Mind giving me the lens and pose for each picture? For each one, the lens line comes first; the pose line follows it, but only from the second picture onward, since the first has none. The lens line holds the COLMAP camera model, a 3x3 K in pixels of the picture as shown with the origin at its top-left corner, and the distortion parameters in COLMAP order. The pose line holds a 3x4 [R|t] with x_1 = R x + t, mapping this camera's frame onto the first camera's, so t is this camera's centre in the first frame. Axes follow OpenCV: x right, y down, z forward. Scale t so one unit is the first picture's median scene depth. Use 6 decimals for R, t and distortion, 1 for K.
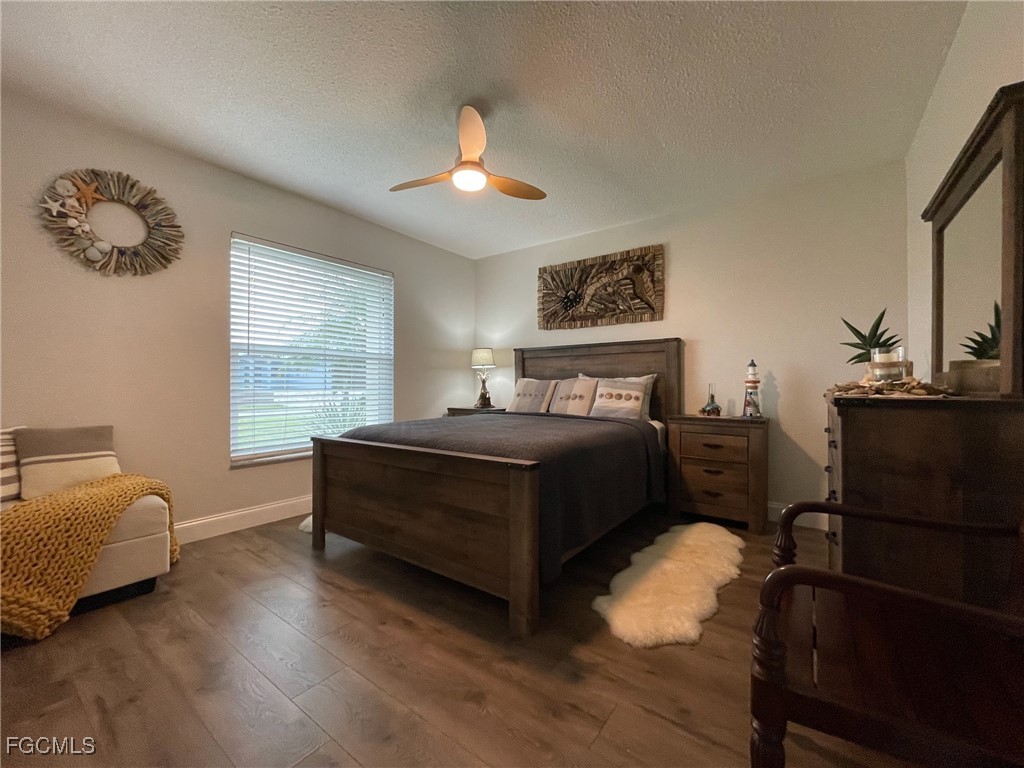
lens RADIAL K [[414.8, 0, 511.1], [0, 414.8, 382.5], [0, 0, 1]] dist [-0.003182, -0.000127]
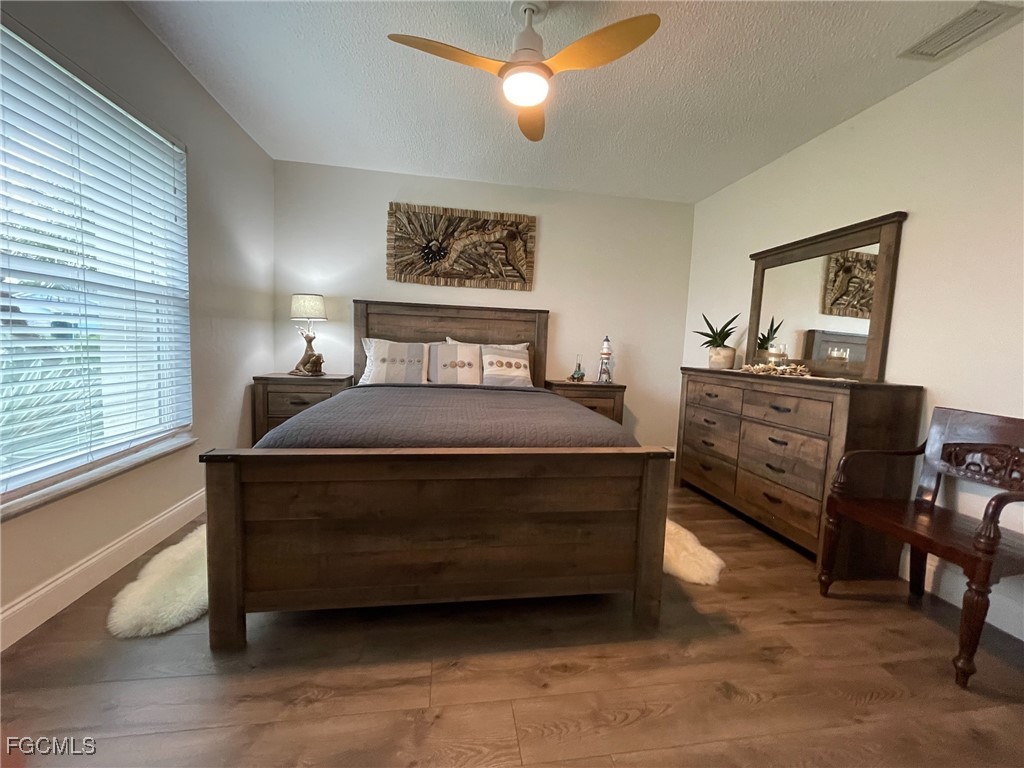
lens RADIAL K [[414.8, 0, 517.9], [0, 414.8, 381.3], [0, 0, 1]] dist [-0.003182, -0.000127]
pose [[0.699817, -0.032731, 0.713572, -0.402039], [-0.048478, 0.994470, 0.093159, -0.018884], [-0.712676, -0.099787, 0.694360, 0.262349]]
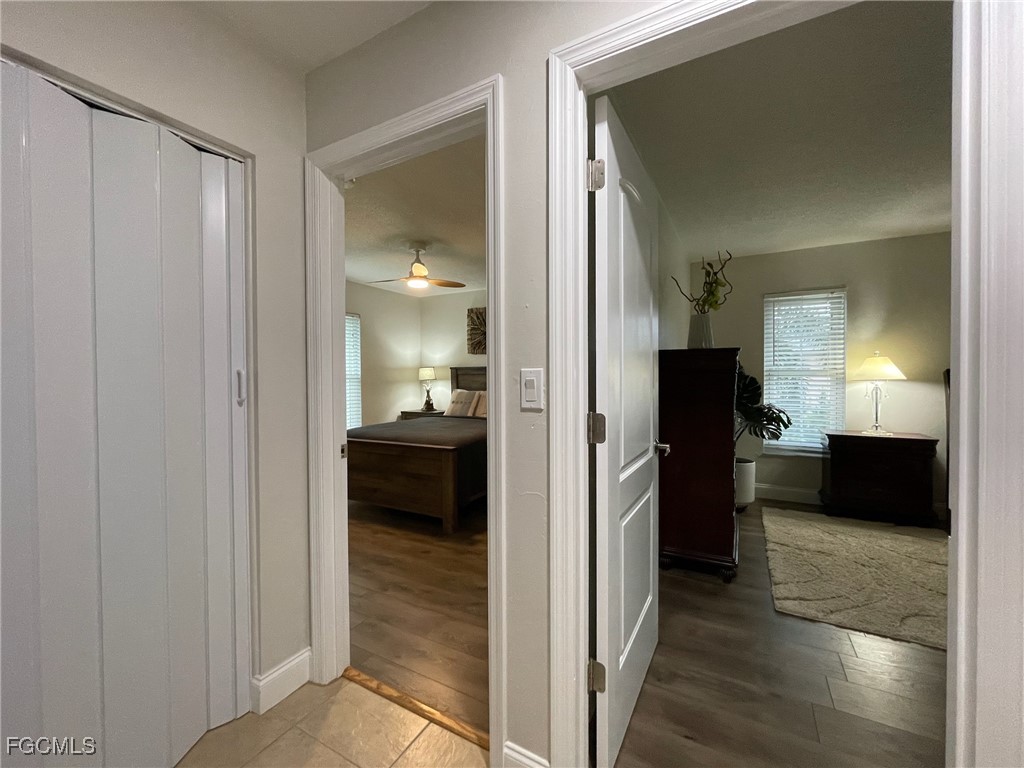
lens RADIAL K [[414.8, 0, 511.3], [0, 414.8, 381.1], [0, 0, 1]] dist [-0.003182, -0.000127]
pose [[0.991168, -0.010611, 0.132187, 0.029875], [0.008236, 0.999795, 0.018502, -0.070970], [-0.132356, -0.017250, 0.991052, -0.448101]]
